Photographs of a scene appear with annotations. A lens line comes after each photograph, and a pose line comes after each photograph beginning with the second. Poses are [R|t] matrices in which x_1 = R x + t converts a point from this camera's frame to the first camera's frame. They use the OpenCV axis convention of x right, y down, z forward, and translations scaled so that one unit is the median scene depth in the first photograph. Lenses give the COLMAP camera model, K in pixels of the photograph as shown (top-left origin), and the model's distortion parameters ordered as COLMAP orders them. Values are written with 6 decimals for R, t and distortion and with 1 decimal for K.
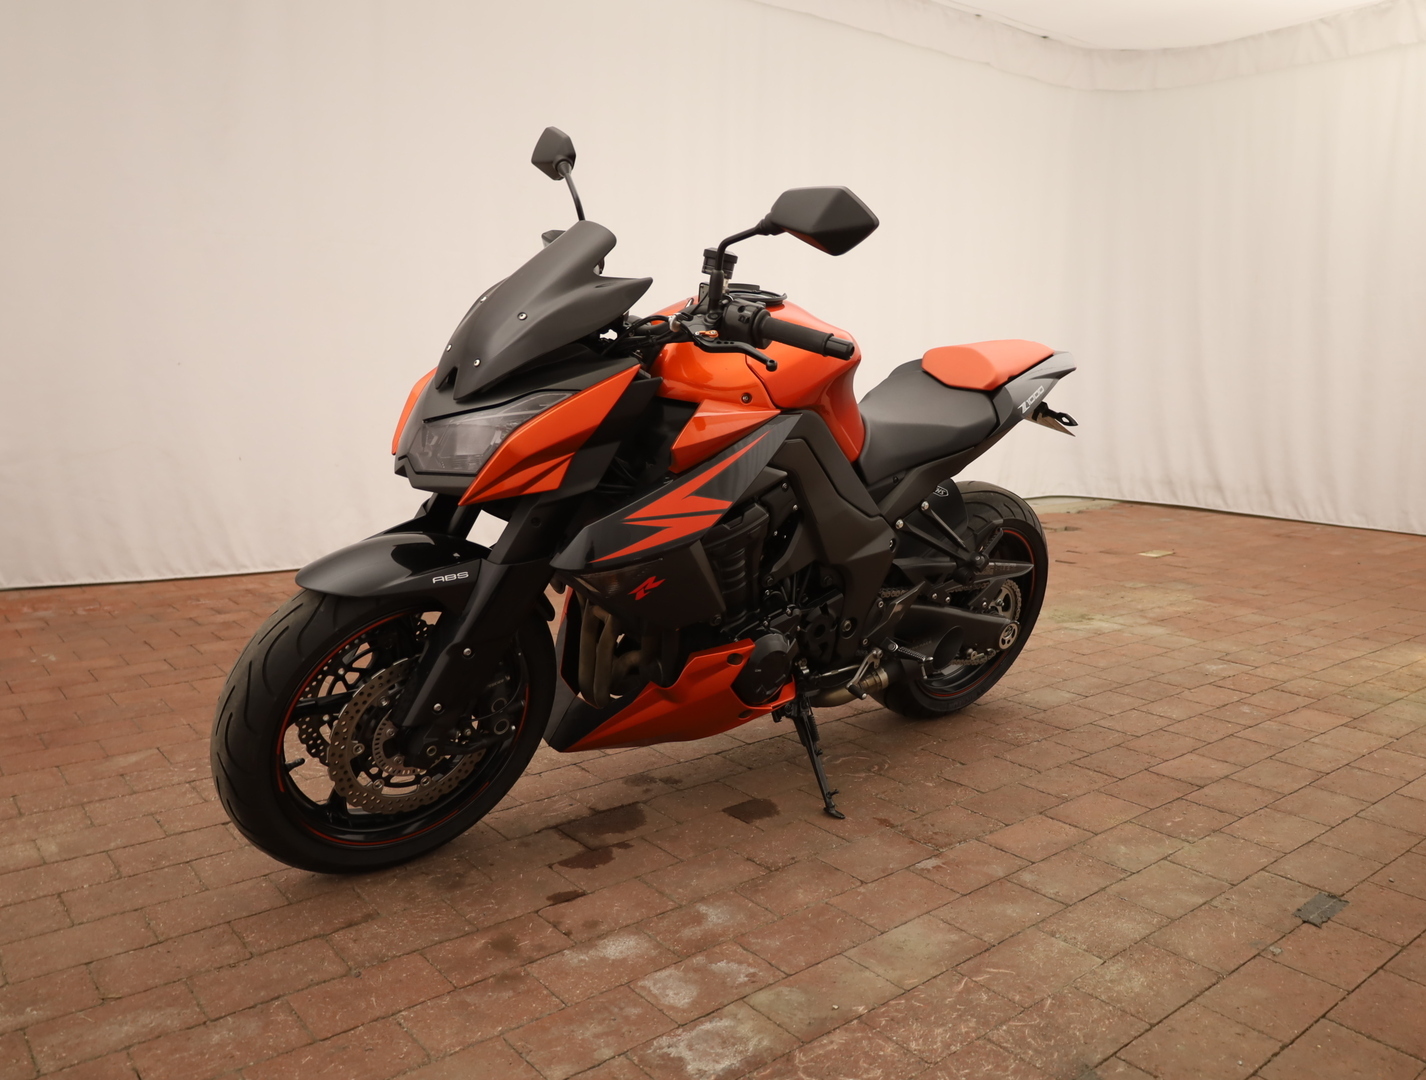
lens RADIAL K [[1111.5, 0, 722.3], [0, 1111.5, 537.1], [0, 0, 1]] dist [-0.022480, 0.012143]
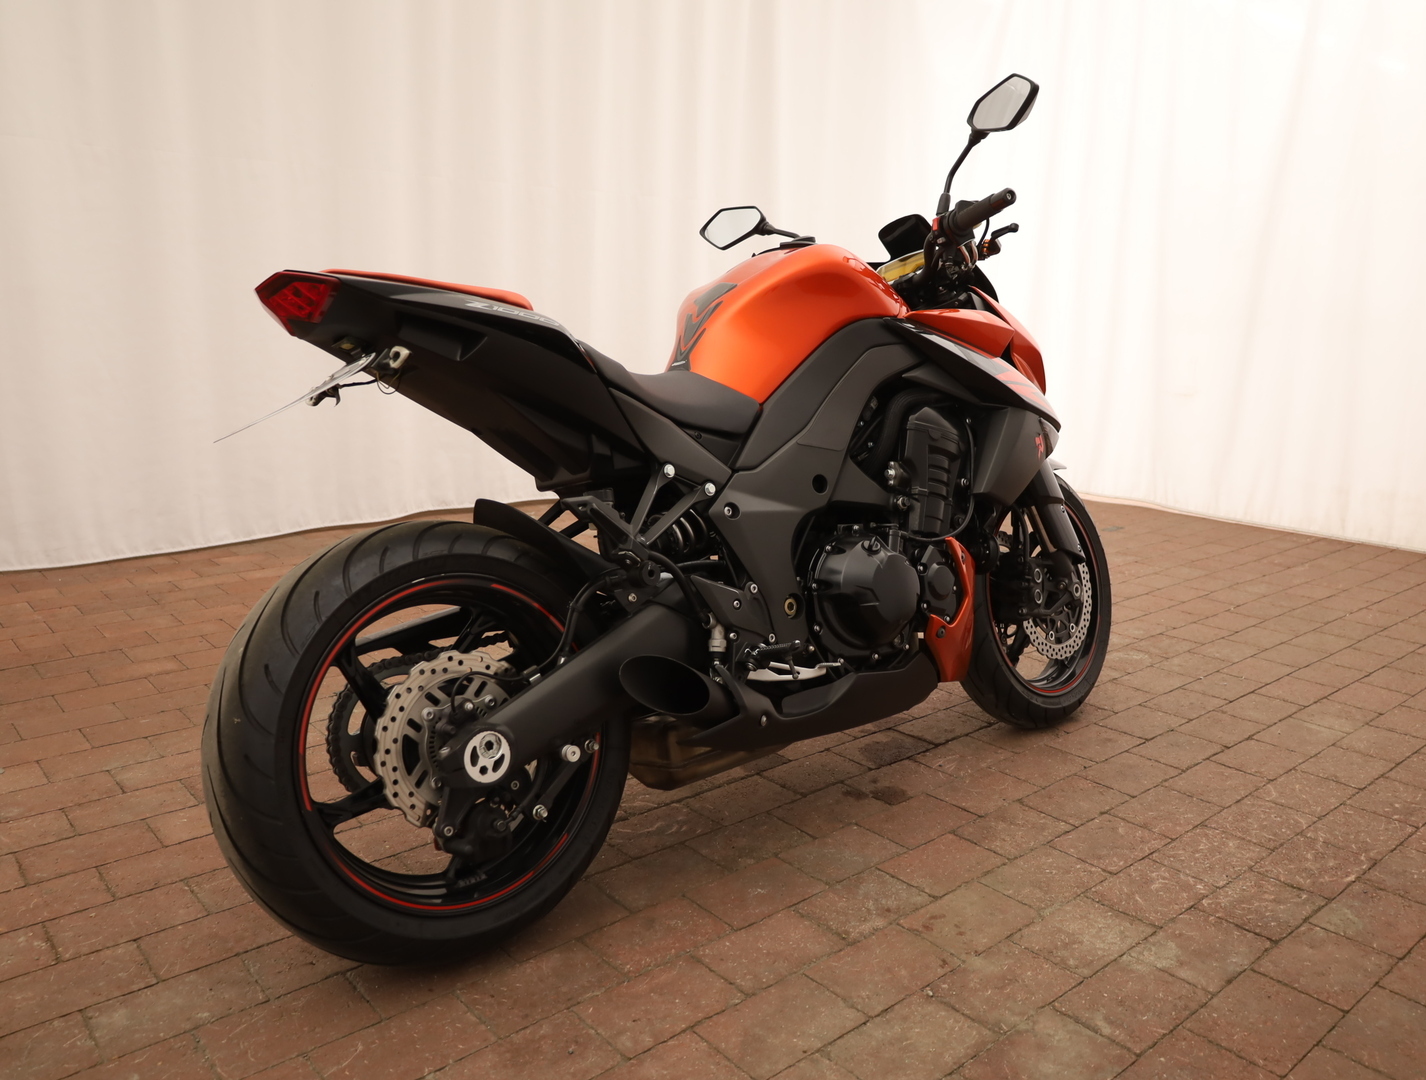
lens RADIAL K [[1111.5, 0, 714.8], [0, 1111.5, 533.9], [0, 0, 1]] dist [-0.022480, 0.012143]
pose [[-0.999135, -0.032921, -0.025397, 0.121685], [-0.039780, 0.934582, 0.353517, -0.364117], [0.012098, 0.354222, -0.935083, 2.230801]]
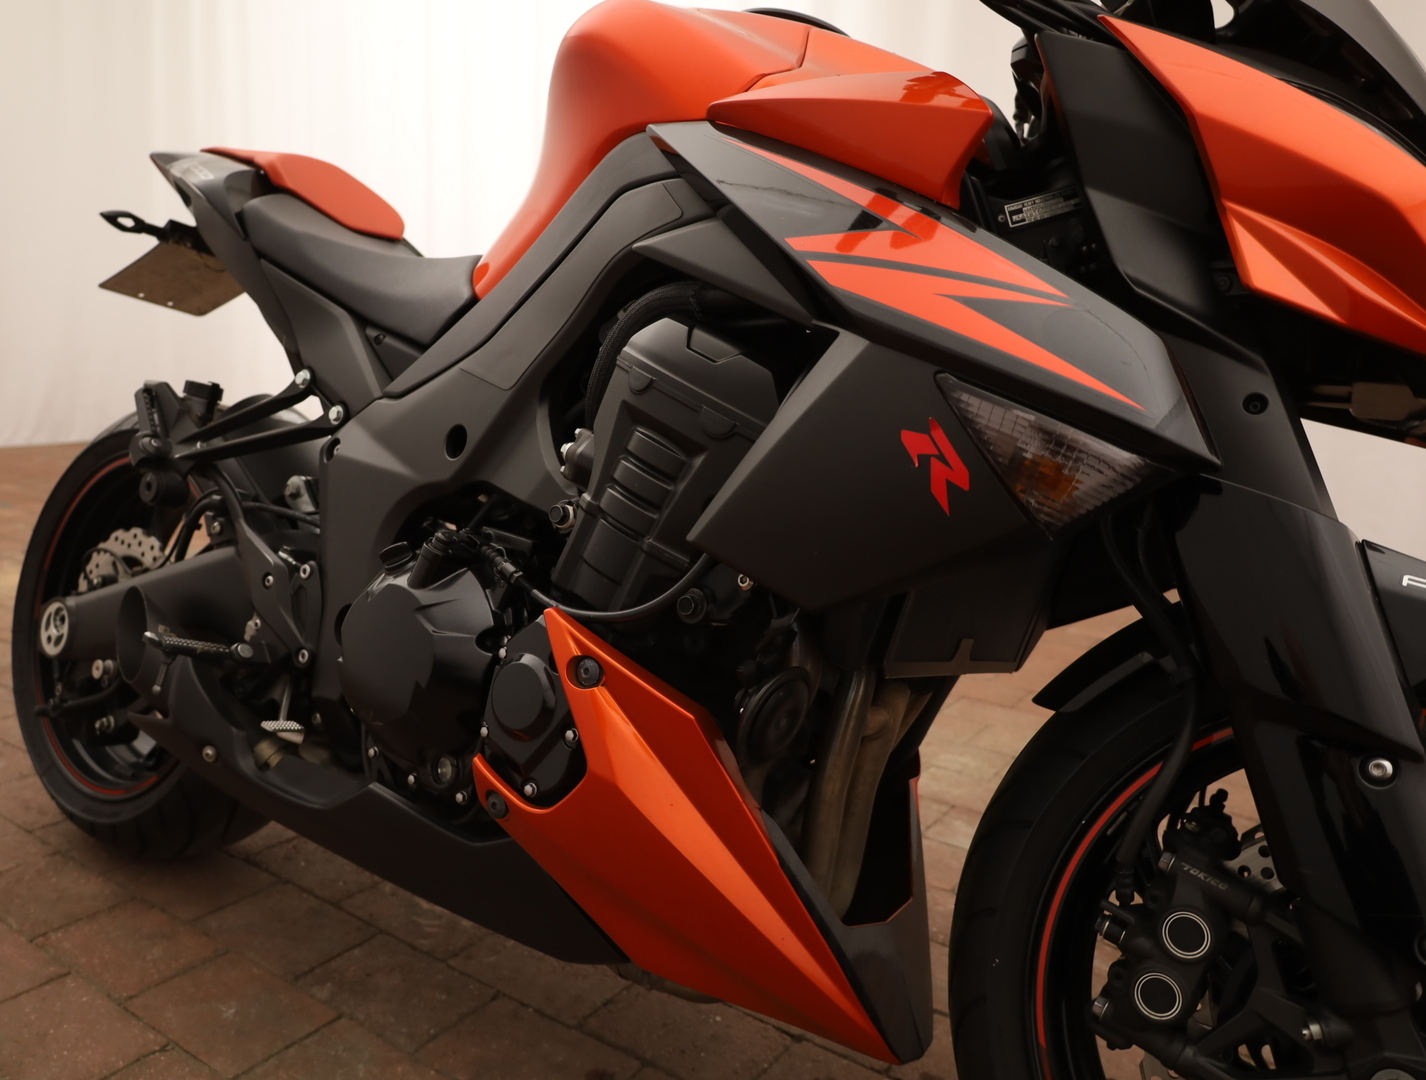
lens RADIAL K [[1111.5, 0, 722.7], [0, 1111.5, 537.7], [0, 0, 1]] dist [-0.022480, 0.012143]
pose [[-0.283074, -0.208736, 0.936108, -0.558487], [0.104037, 0.963588, 0.246323, -0.133404], [-0.953439, 0.167117, -0.251050, 1.304192]]
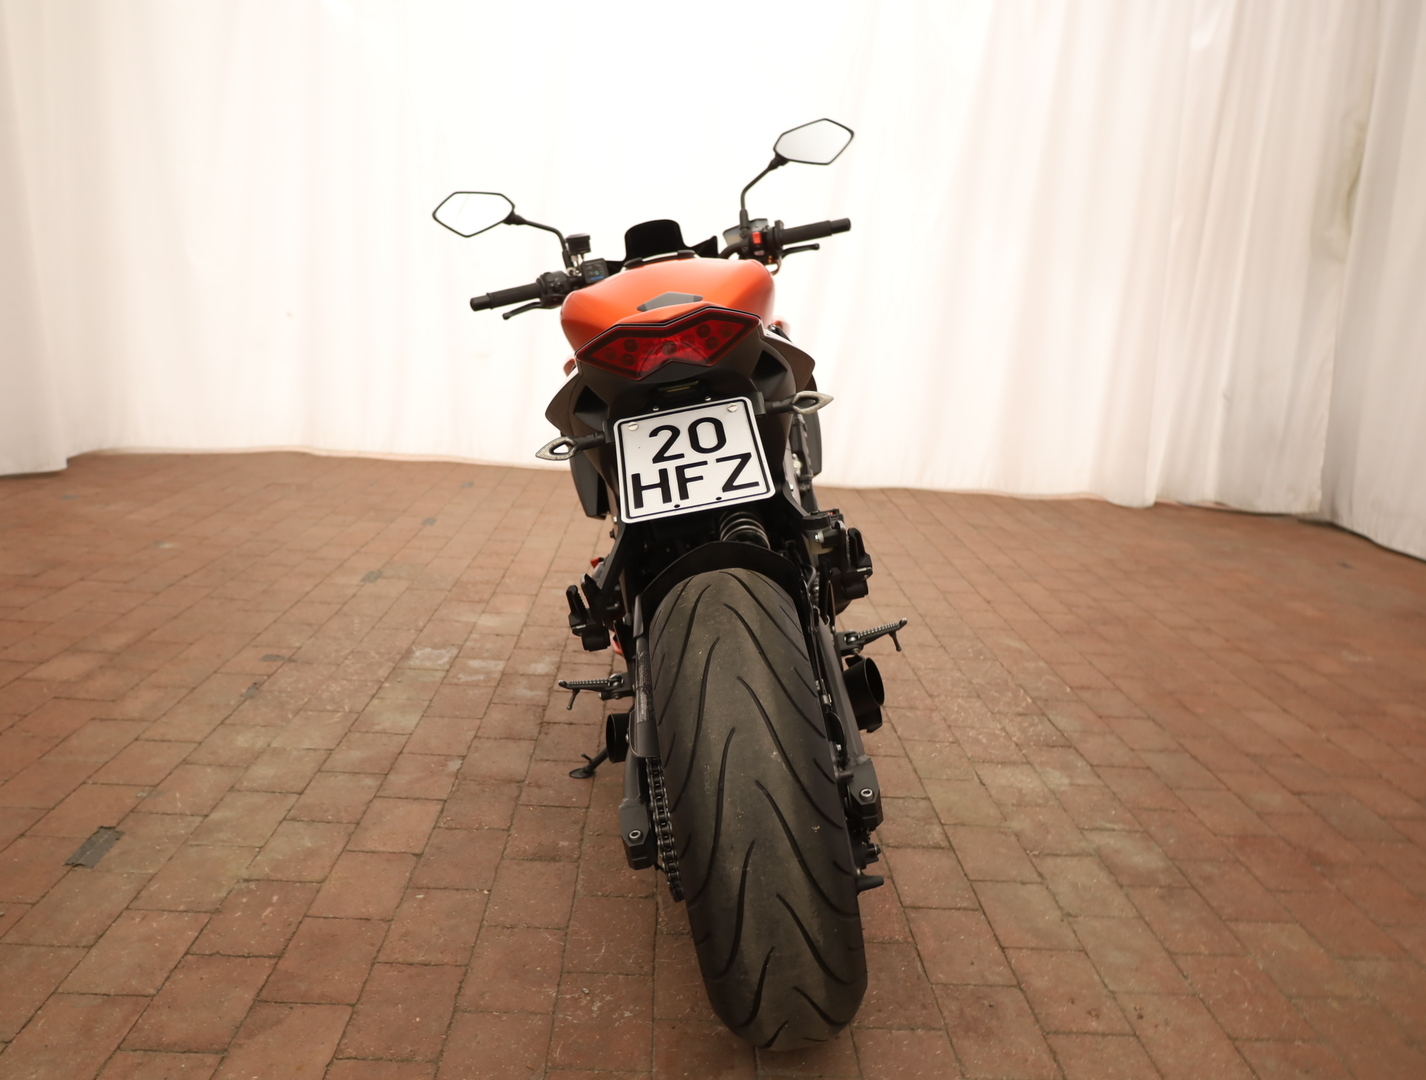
lens RADIAL K [[1111.5, 0, 699.7], [0, 1111.5, 551.2], [0, 0, 1]] dist [-0.022480, 0.012143]
pose [[-0.615738, 0.134594, -0.776370, 0.927778], [-0.189225, 0.931211, 0.311512, -0.320014], [0.764892, 0.338719, -0.547914, 1.839832]]
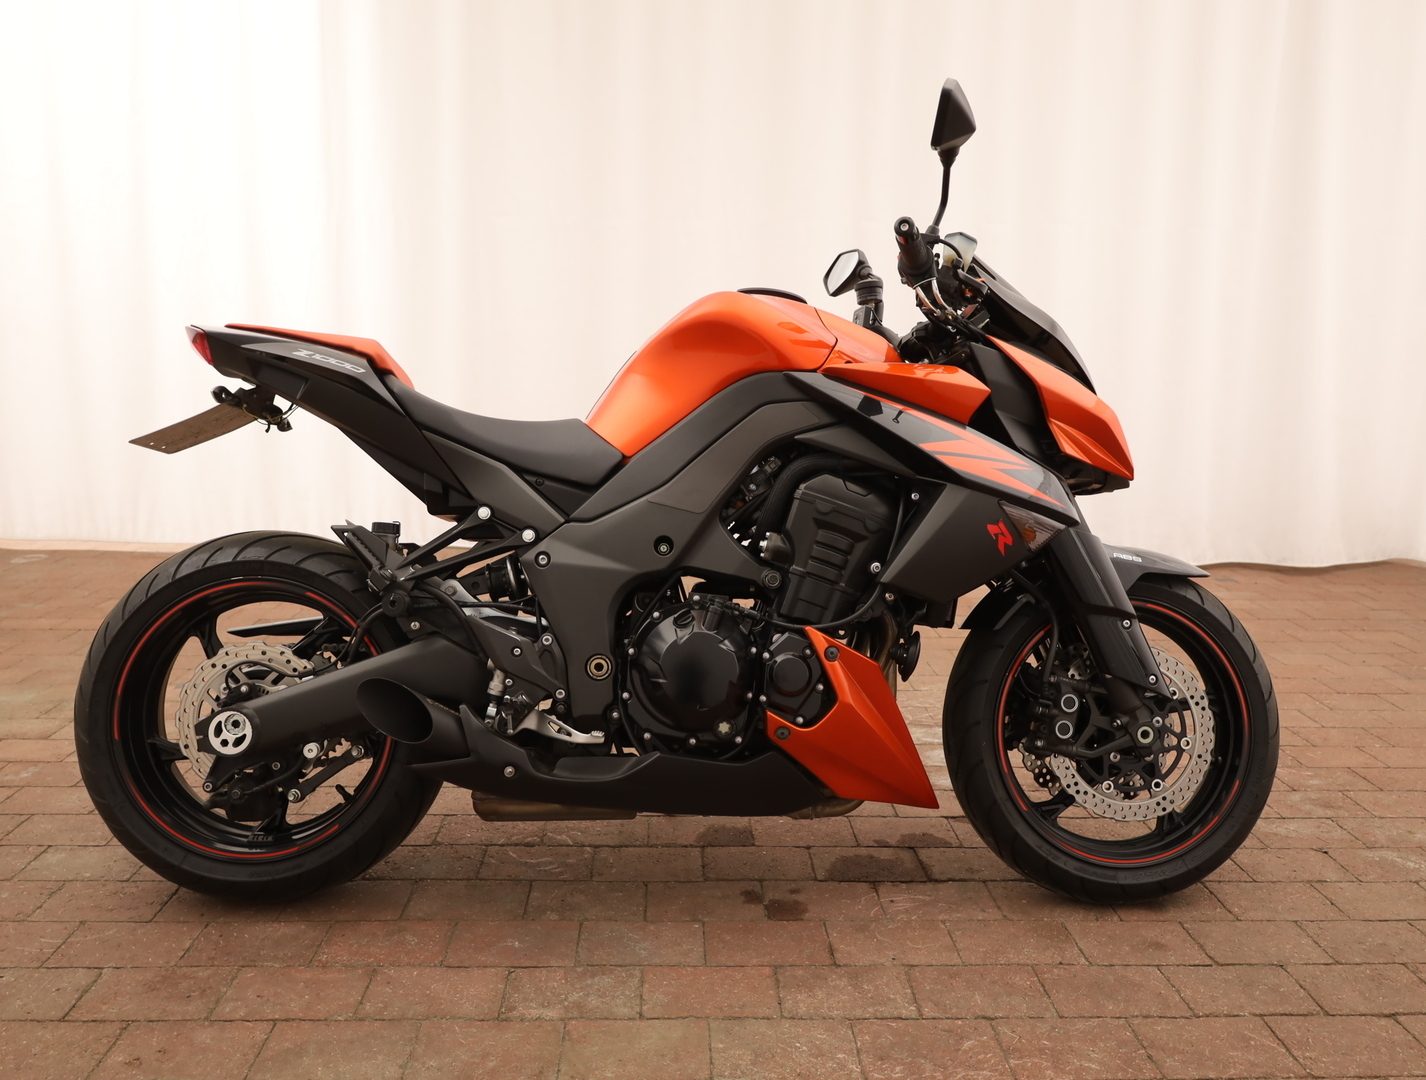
lens RADIAL K [[1111.5, 0, 715.4], [0, 1111.5, 528.8], [0, 0, 1]] dist [-0.022480, 0.012143]
pose [[-0.796365, -0.143970, 0.587431, -0.580542], [0.058530, 0.948352, 0.311775, -0.360818], [-0.601977, 0.282669, -0.746808, 1.953877]]
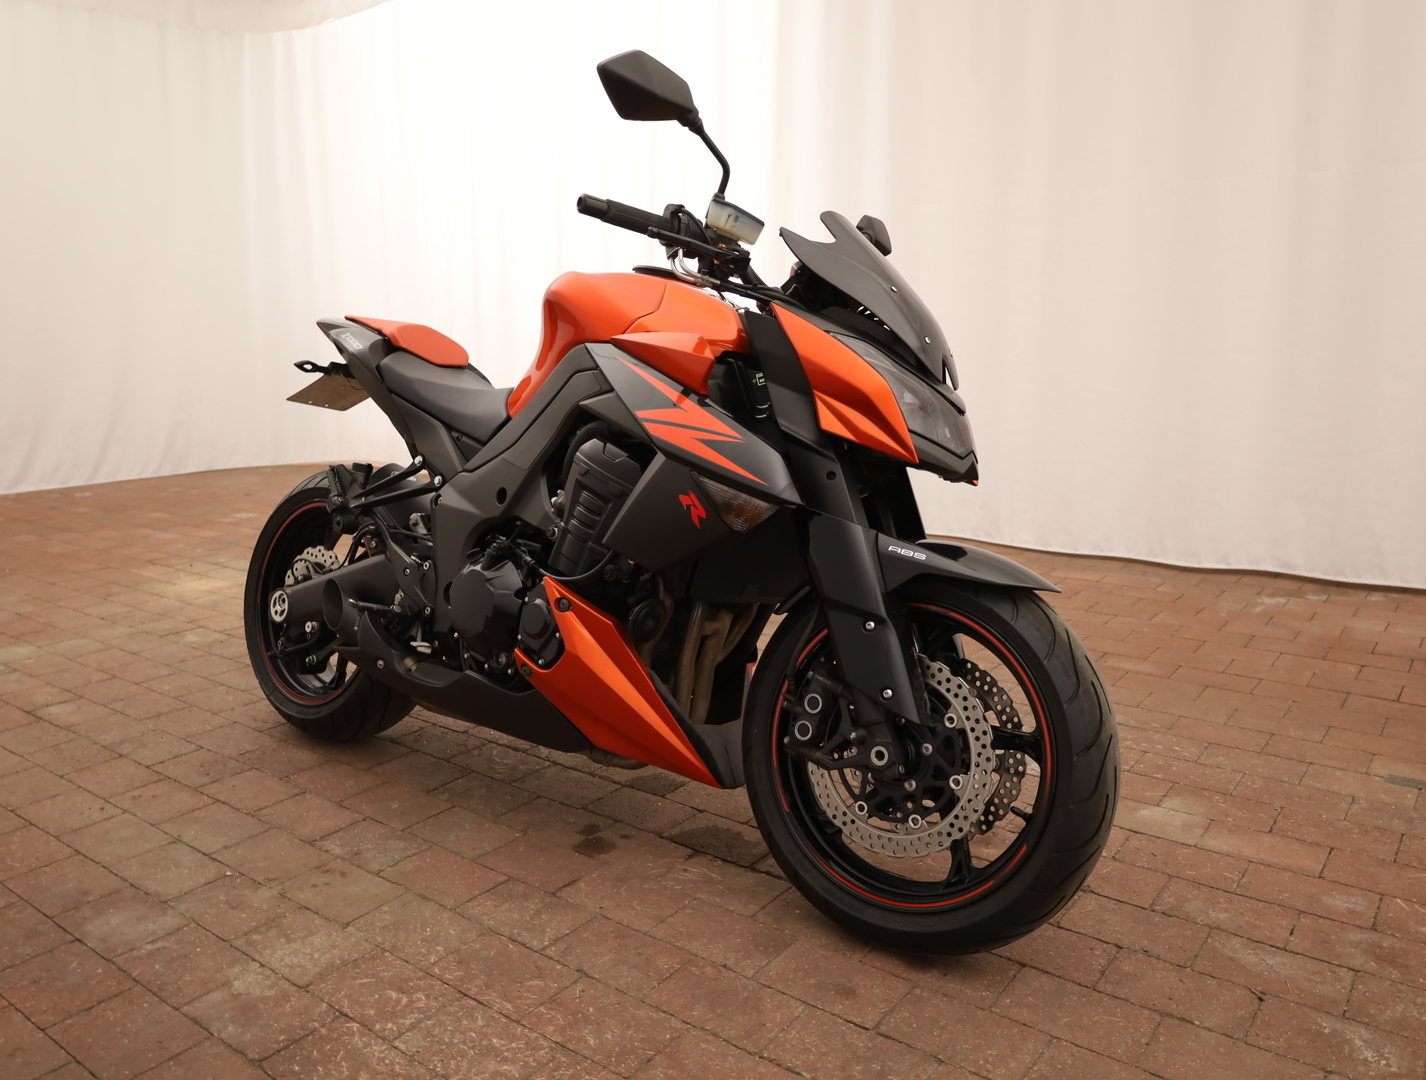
lens RADIAL K [[1111.5, 0, 721.7], [0, 1111.5, 541.3], [0, 0, 1]] dist [-0.022480, 0.012143]
pose [[-0.236221, -0.208935, 0.948971, -1.076531], [0.158112, 0.955329, 0.249693, -0.250398], [-0.958749, 0.209026, -0.192634, 1.296124]]
